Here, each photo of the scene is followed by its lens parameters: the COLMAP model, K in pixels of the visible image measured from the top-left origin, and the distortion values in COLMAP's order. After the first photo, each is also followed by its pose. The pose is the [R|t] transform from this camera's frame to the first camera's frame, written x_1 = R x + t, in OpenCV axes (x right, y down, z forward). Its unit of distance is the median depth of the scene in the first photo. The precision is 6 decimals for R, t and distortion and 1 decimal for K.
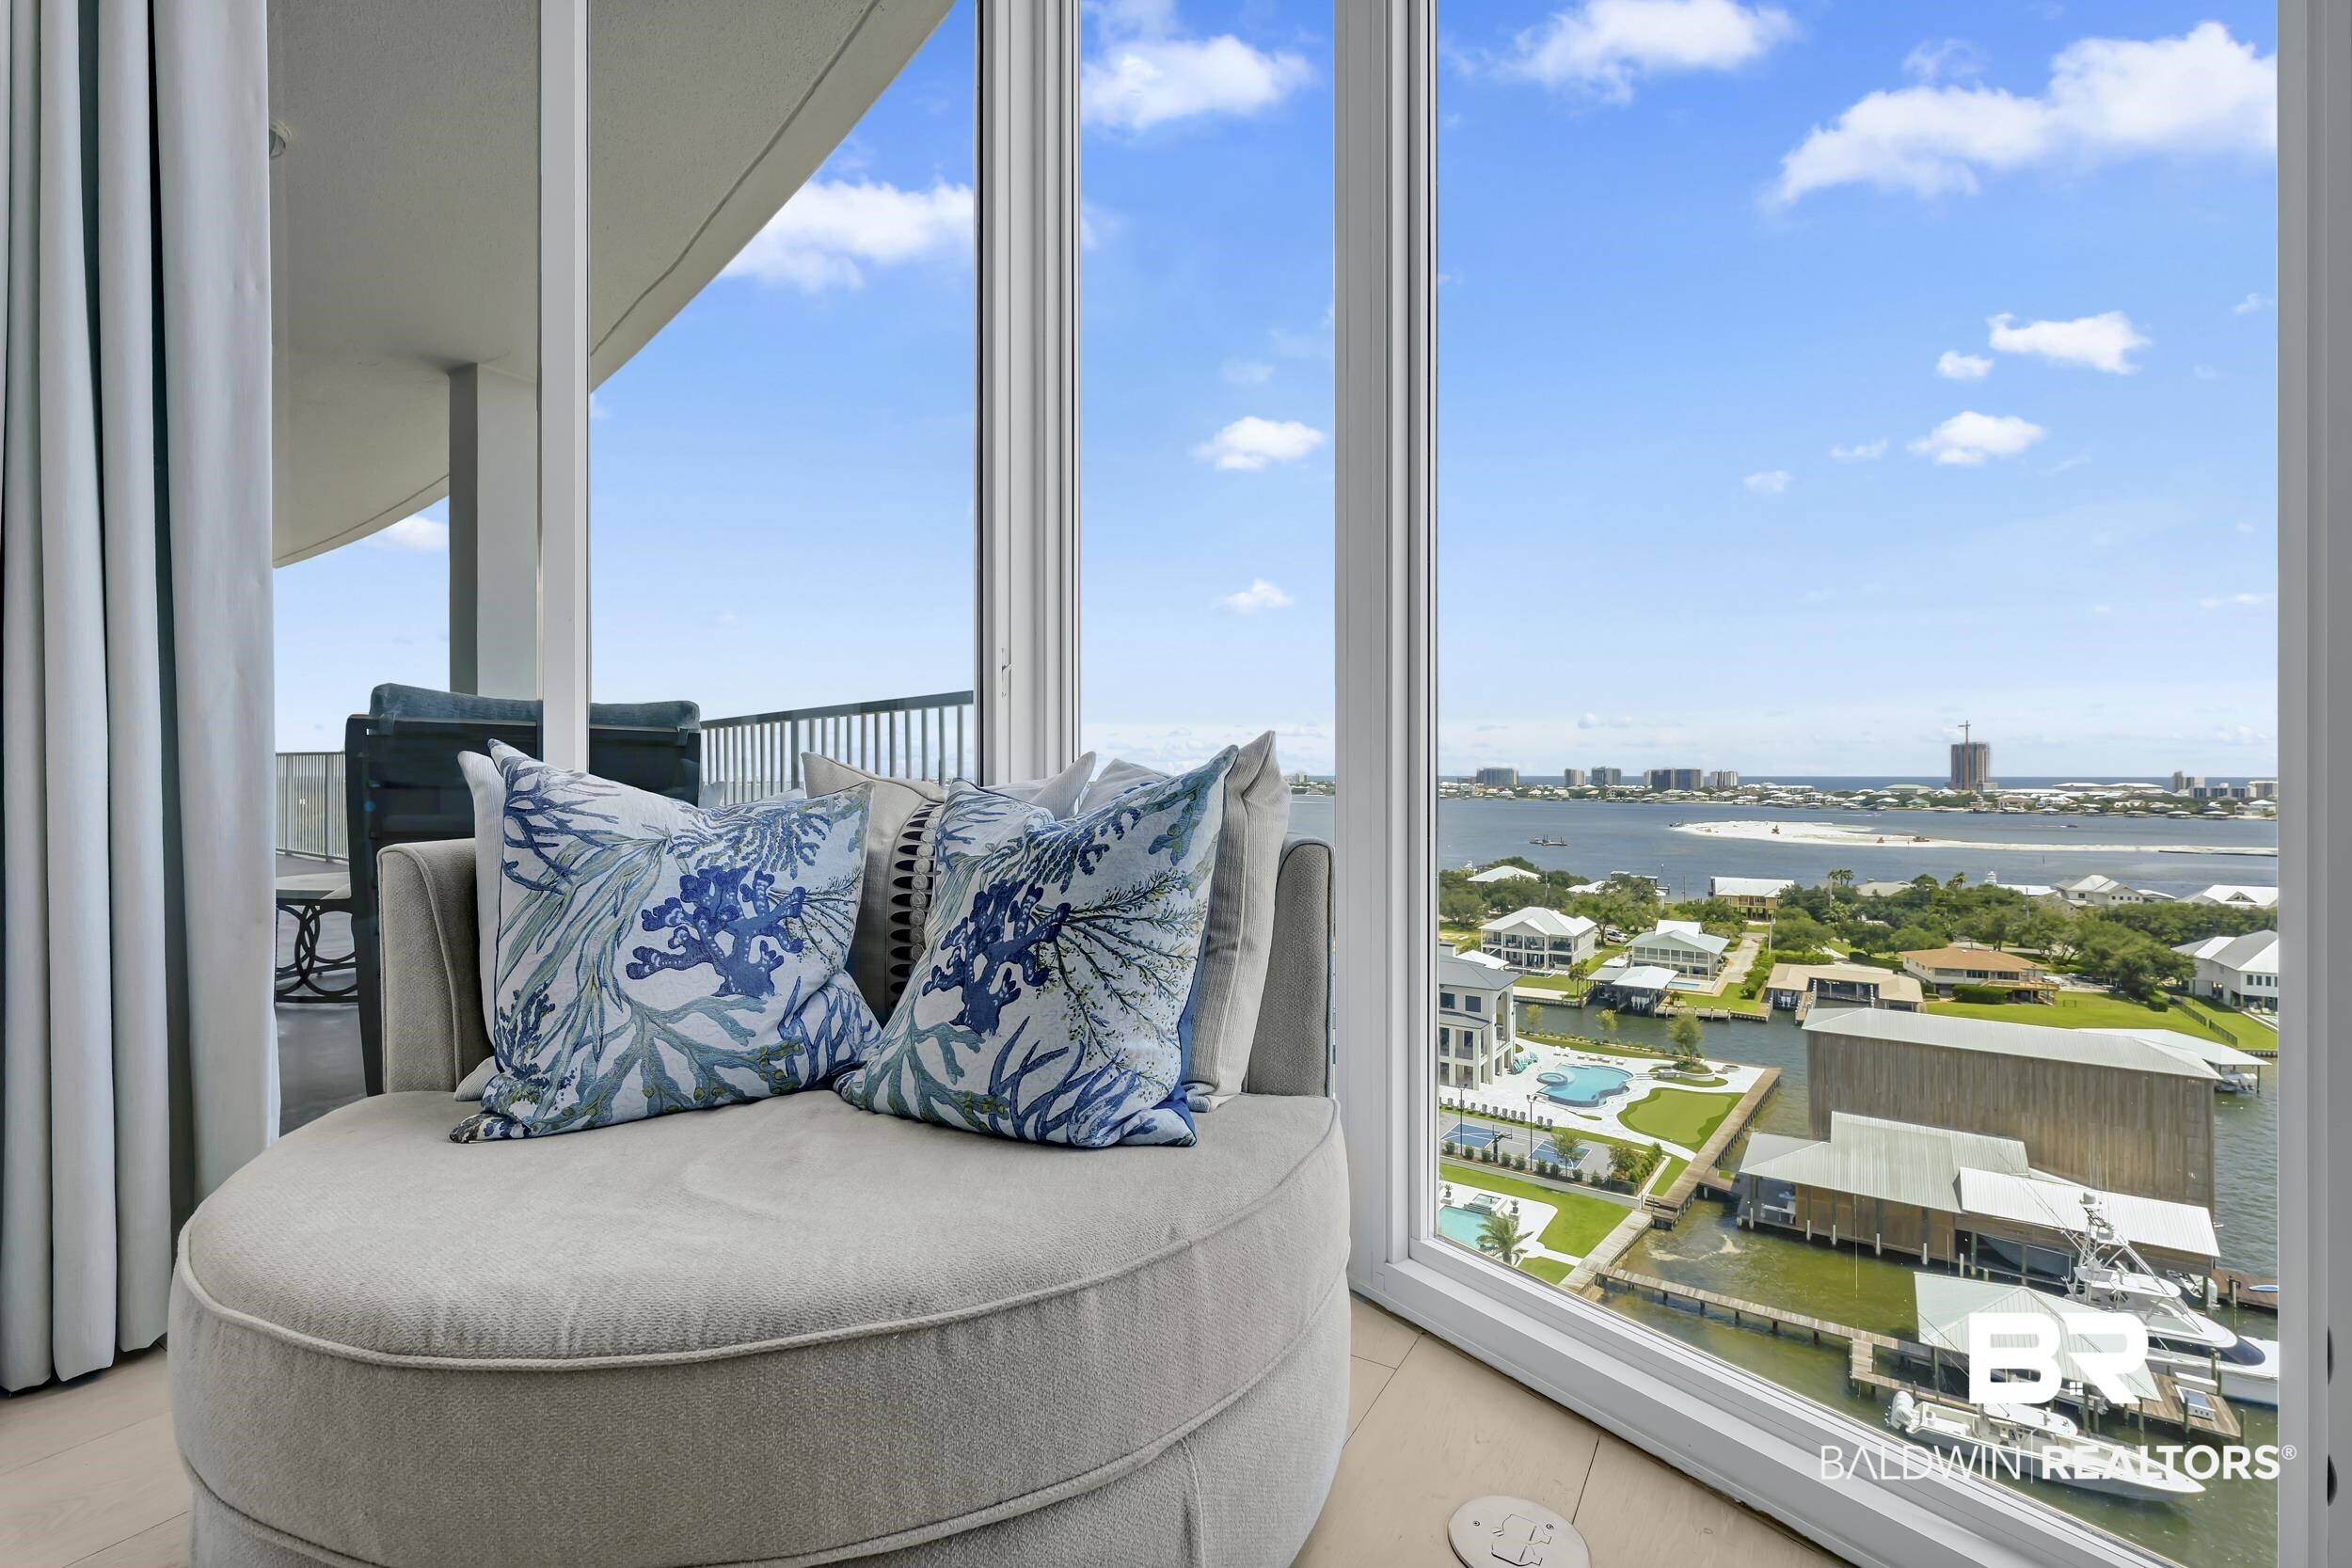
lens RADIAL K [[1038.3, 0, 1173.9], [0, 1038.3, 775.4], [0, 0, 1]] dist [0.001989, 0.000197]
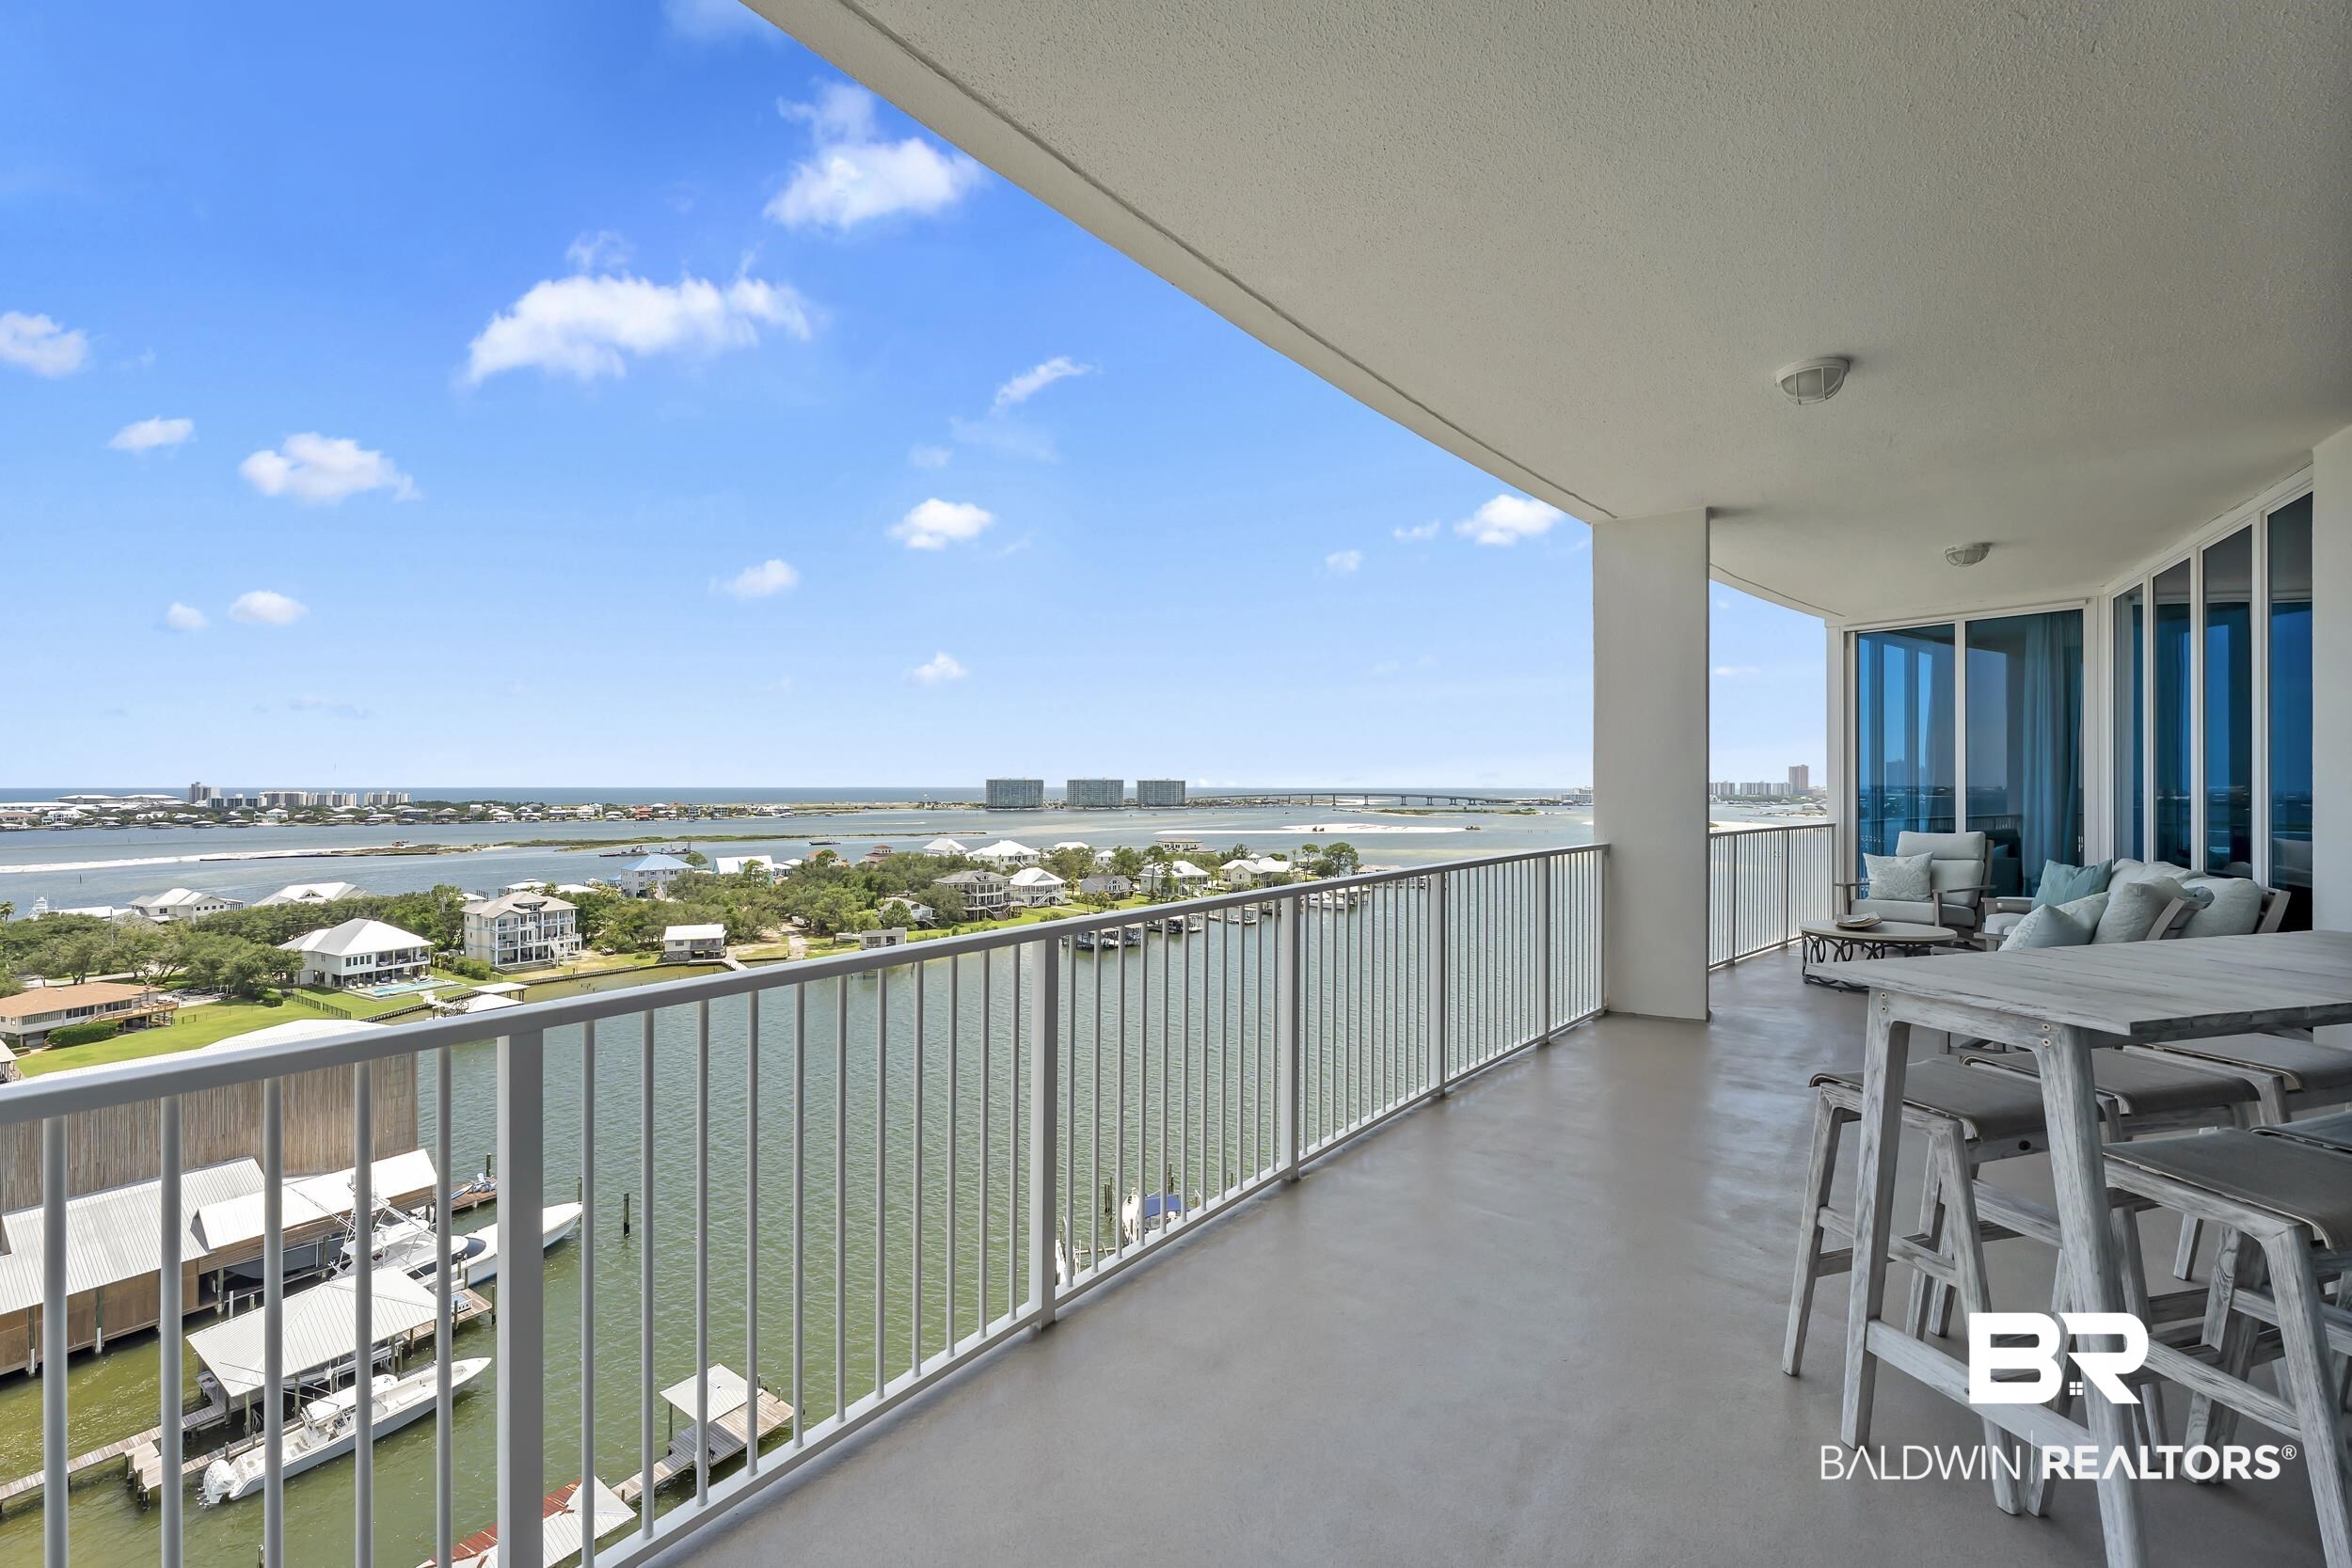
lens RADIAL K [[976.2, 0, 1170.3], [0, 976.2, 781.5], [0, 0, 1]] dist [-0.000569, -0.000002]
pose [[-0.013524, 0.002873, 0.999904, -0.078618], [0.000573, 0.999996, -0.002865, -0.004648], [-0.999908, 0.000534, -0.013525, 0.069621]]
